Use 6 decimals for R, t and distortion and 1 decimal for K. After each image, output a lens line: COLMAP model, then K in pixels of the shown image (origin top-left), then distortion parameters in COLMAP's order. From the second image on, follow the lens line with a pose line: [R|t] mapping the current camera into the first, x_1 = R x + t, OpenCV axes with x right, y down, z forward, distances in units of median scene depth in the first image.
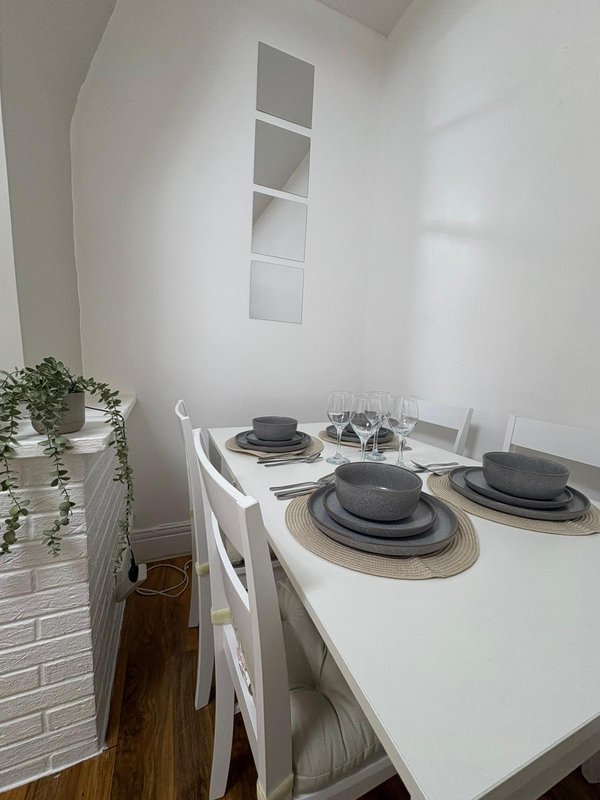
lens RADIAL K [[318.0, 0, 300.0], [0, 318.0, 400.0], [0, 0, 1]] dist [-0.000180, -0.000128]
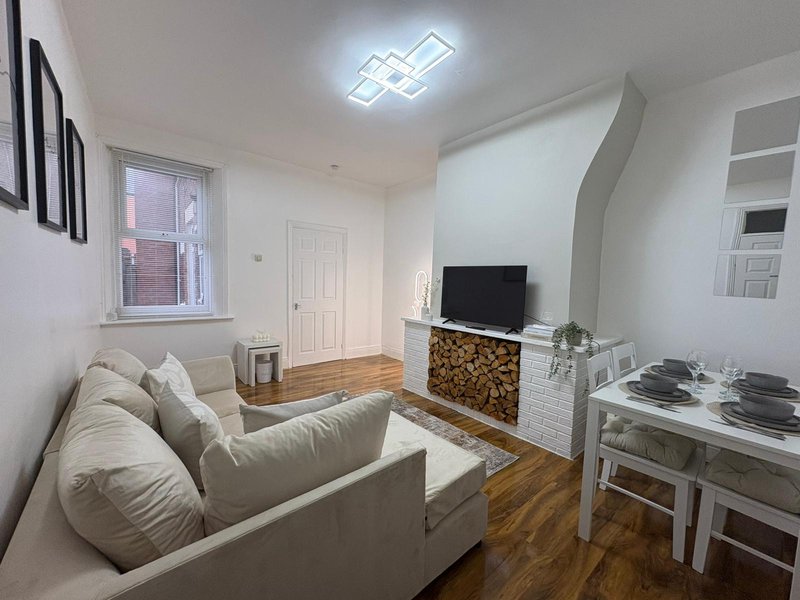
lens RADIAL K [[318.0, 0, 400.0], [0, 318.0, 300.0], [0, 0, 1]] dist [-0.000180, -0.000128]
pose [[0.293967, 0.030242, -0.955337, 1.677087], [-0.141958, 0.989796, -0.012349, -0.053330], [0.945215, 0.139248, 0.295260, -1.557741]]
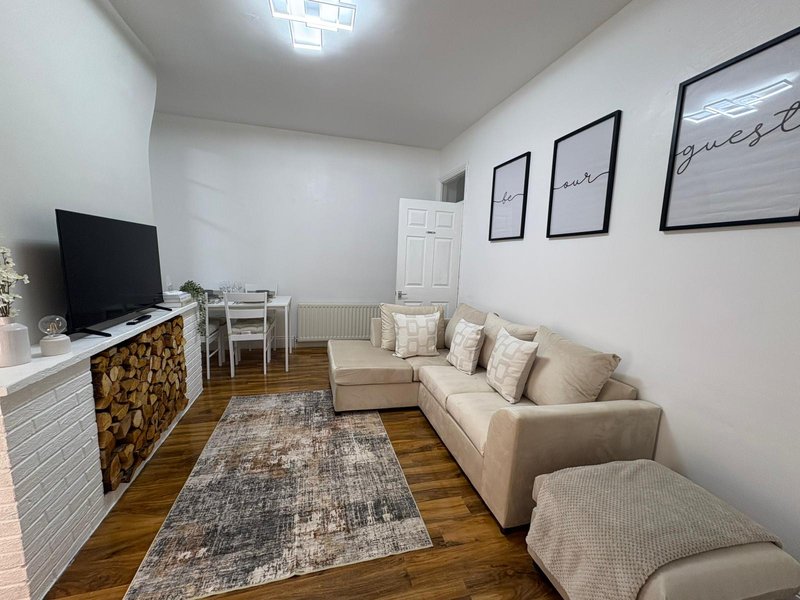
lens RADIAL K [[318.0, 0, 400.0], [0, 318.0, 300.0], [0, 0, 1]] dist [-0.000180, -0.000128]
pose [[0.129435, -0.173068, 0.976368, -3.911970], [0.096415, 0.982182, 0.161317, -0.254469], [-0.986889, 0.073257, 0.143816, -1.871608]]
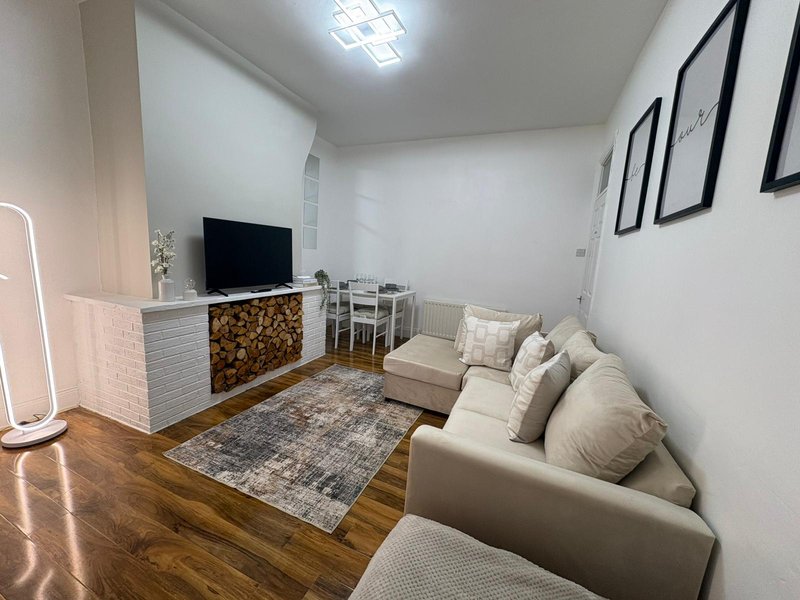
lens RADIAL K [[318.0, 0, 400.0], [0, 318.0, 300.0], [0, 0, 1]] dist [-0.000180, -0.000128]
pose [[0.718109, -0.105523, 0.687883, -3.165440], [0.063573, 0.994251, 0.086155, -0.005911], [-0.693020, -0.018138, 0.720690, -3.263899]]
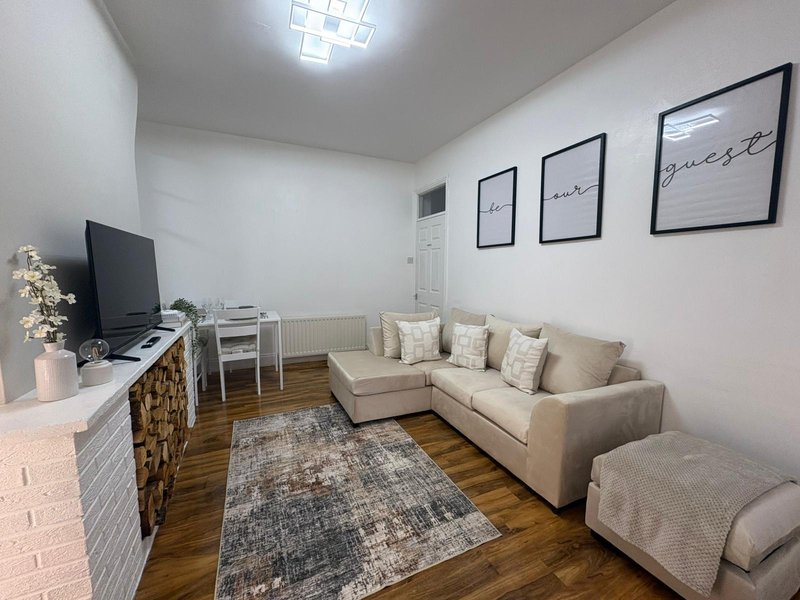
lens RADIAL K [[318.0, 0, 400.0], [0, 318.0, 300.0], [0, 0, 1]] dist [-0.000180, -0.000128]
pose [[-0.039379, -0.141750, 0.989119, -4.020980], [0.123336, 0.981628, 0.145587, -0.299766], [-0.991583, 0.127727, -0.021172, -1.217772]]
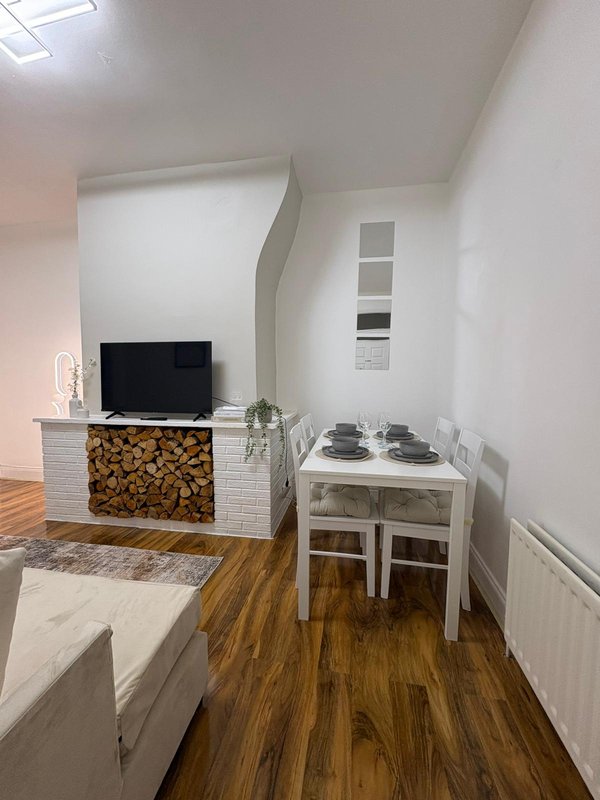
lens RADIAL K [[318.0, 0, 300.0], [0, 318.0, 400.0], [0, 0, 1]] dist [-0.000180, -0.000128]
pose [[0.842874, 0.000229, -0.538111, 1.140472], [-0.037040, 0.997653, -0.057595, 0.047118], [0.536835, 0.068477, 0.840904, -1.363875]]
